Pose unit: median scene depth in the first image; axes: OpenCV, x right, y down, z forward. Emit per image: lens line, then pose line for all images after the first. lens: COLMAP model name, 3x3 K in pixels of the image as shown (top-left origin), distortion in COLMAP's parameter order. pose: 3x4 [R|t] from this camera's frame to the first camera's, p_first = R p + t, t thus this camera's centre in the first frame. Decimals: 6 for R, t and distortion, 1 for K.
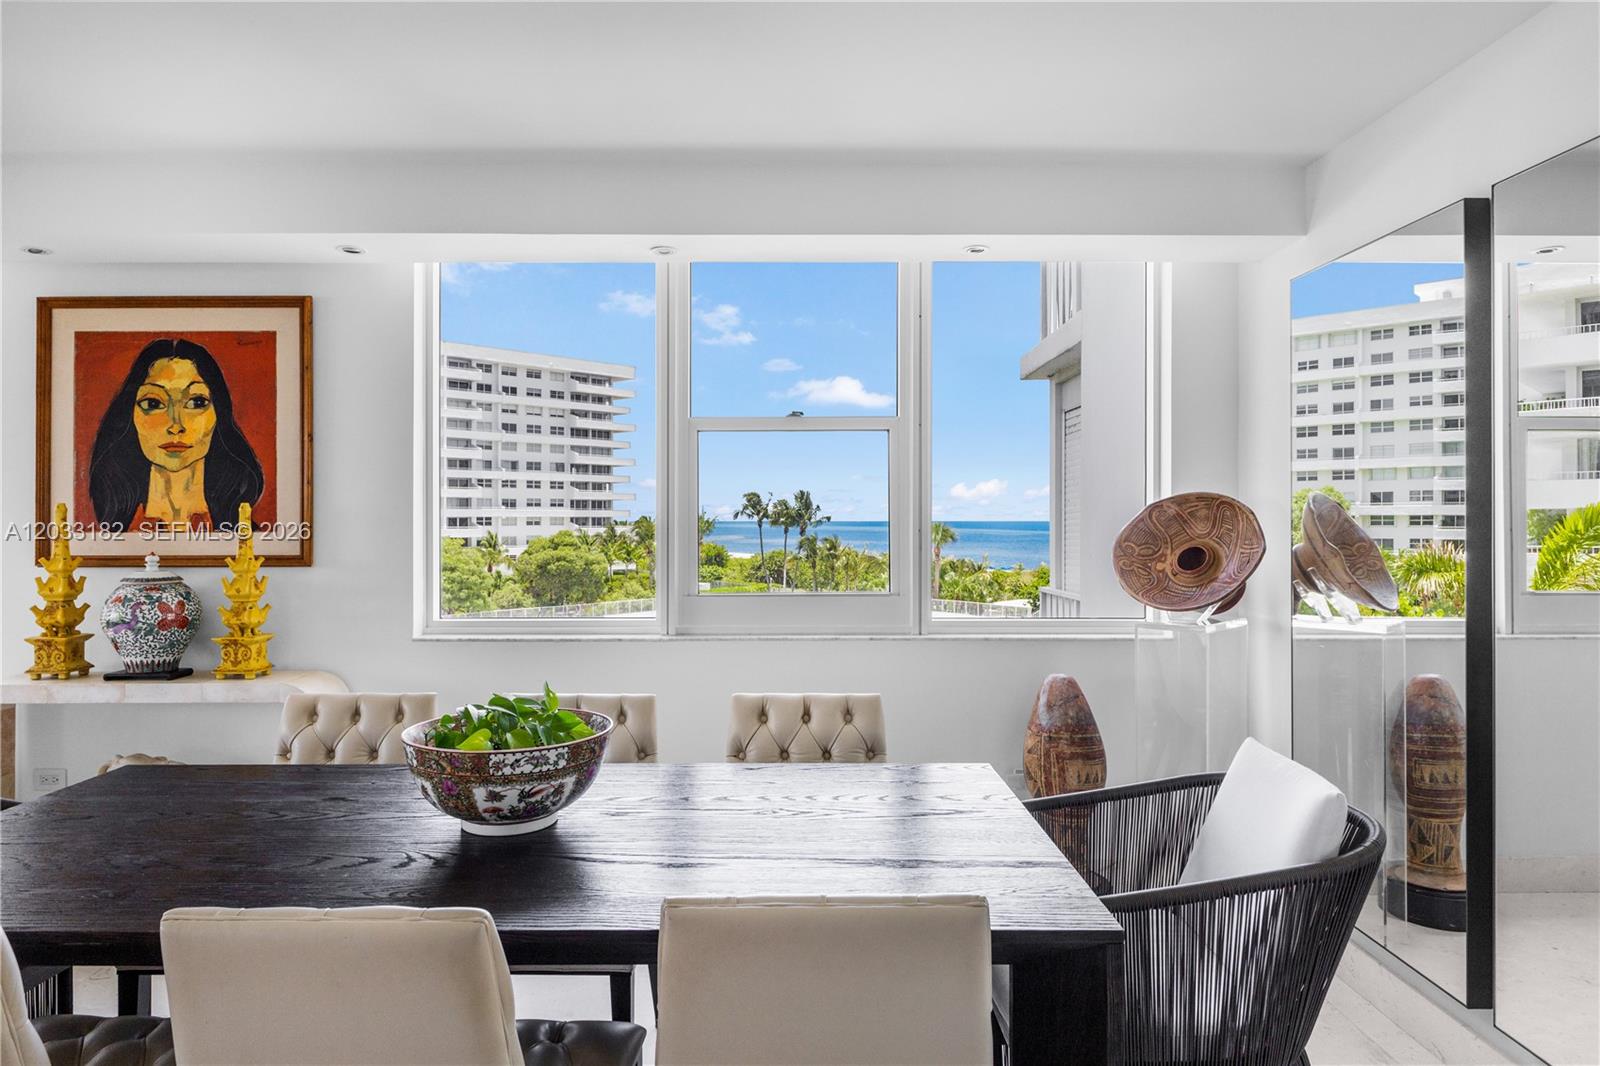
lens RADIAL K [[988.3, 0, 804.6], [0, 988.3, 529.4], [0, 0, 1]] dist [-0.013887, 0.004624]
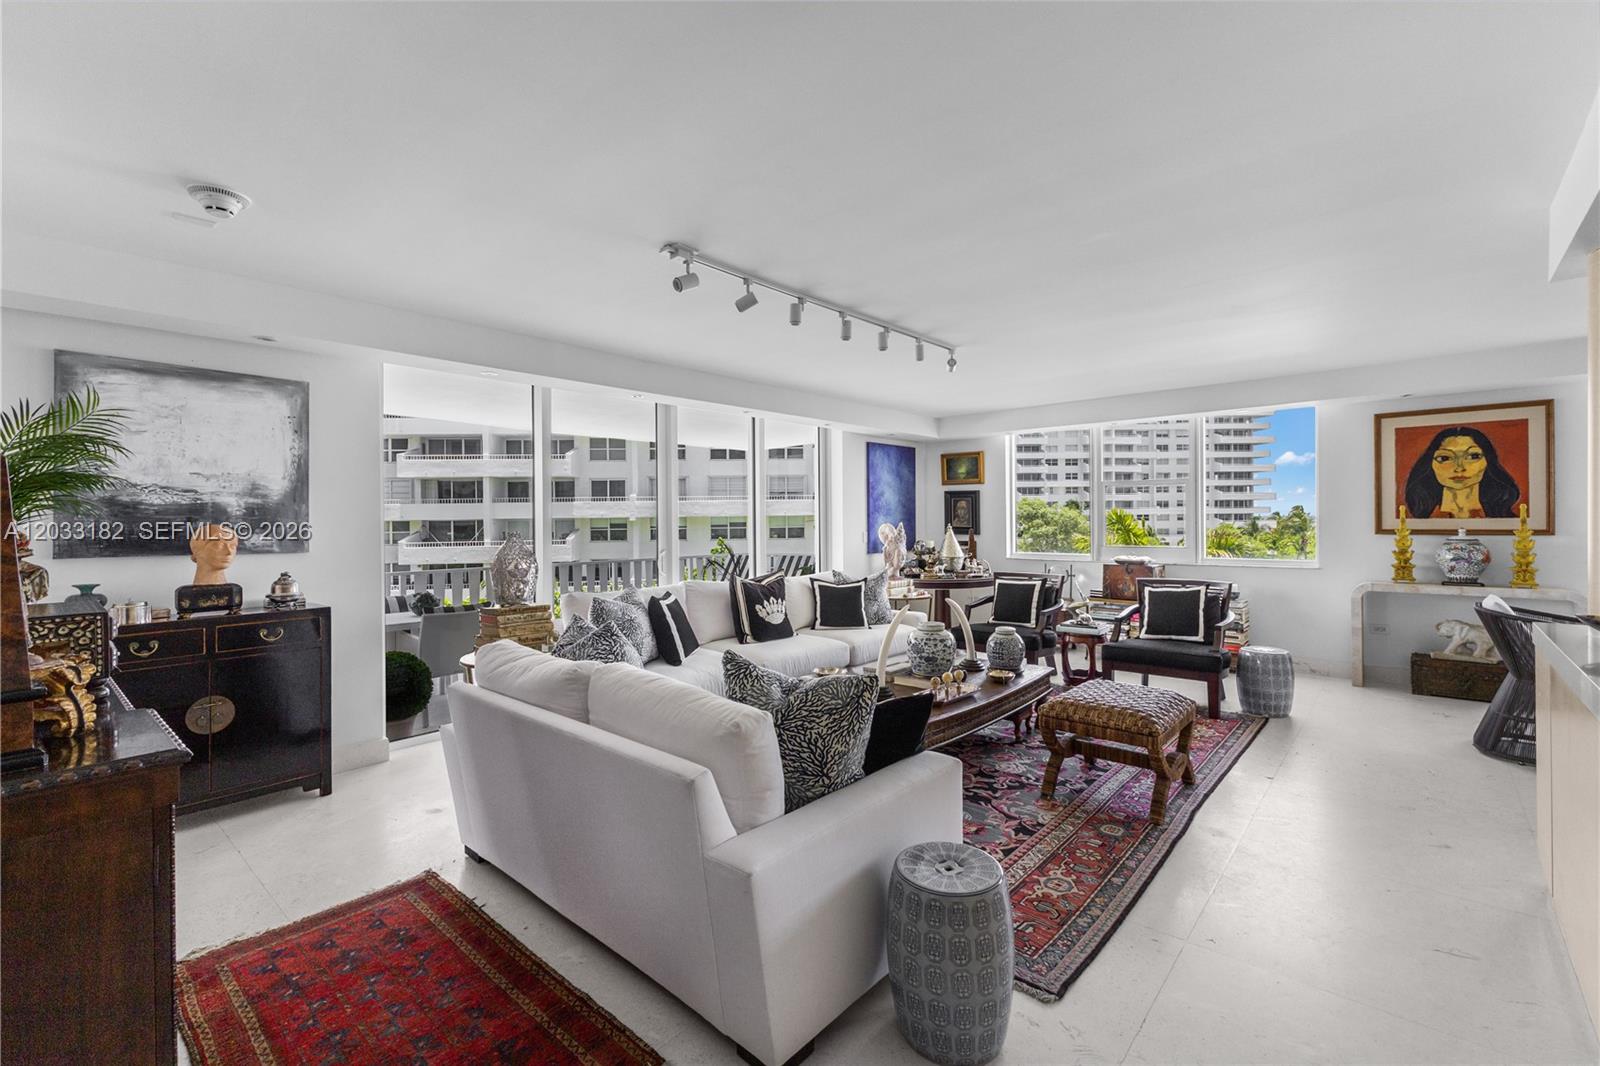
lens RADIAL K [[693.9, 0, 810.6], [0, 693.9, 517.6], [0, 0, 1]] dist [0.016552, -0.002644]
pose [[0.737816, -0.008192, -0.674952, -0.650244], [0.002229, 0.999950, -0.009701, 0.012596], [0.674998, 0.005653, 0.737797, -1.054199]]
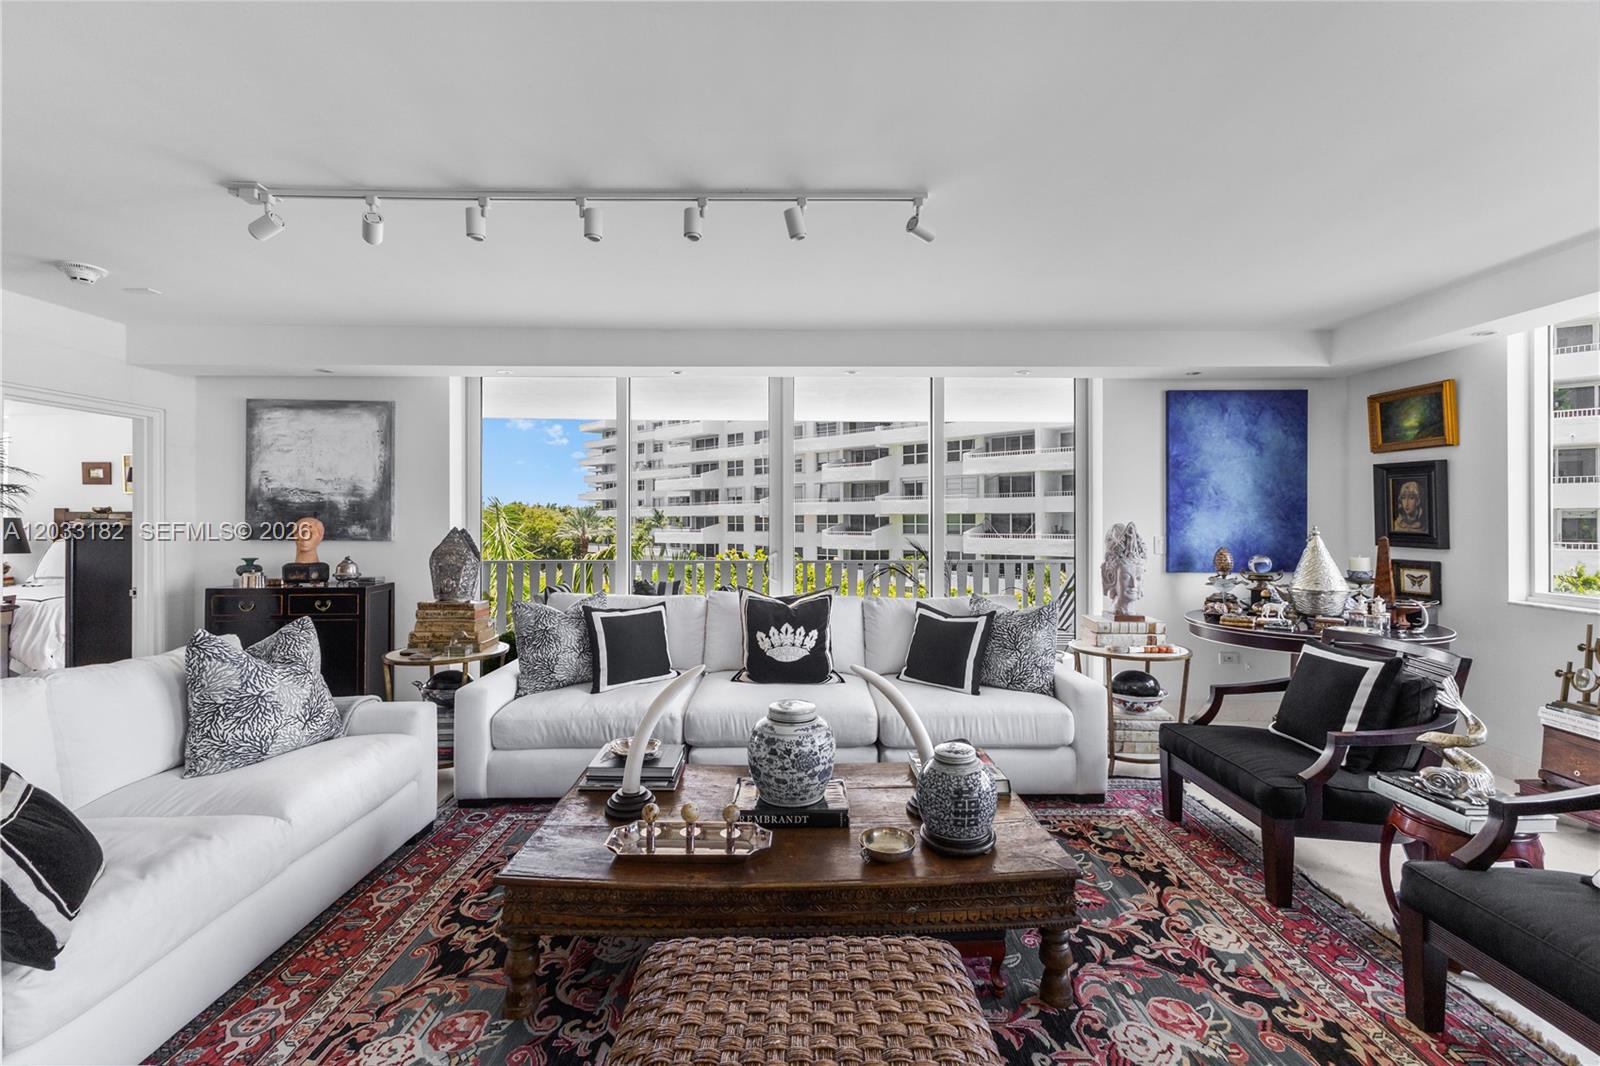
lens RADIAL K [[693.9, 0, 792.8], [0, 693.9, 514.3], [0, 0, 1]] dist [0.016552, -0.002644]
pose [[-0.004138, -0.002441, -0.999988, -0.640262], [-0.007679, 0.999968, -0.002409, 0.001731], [0.999962, 0.007669, -0.004156, -0.049419]]
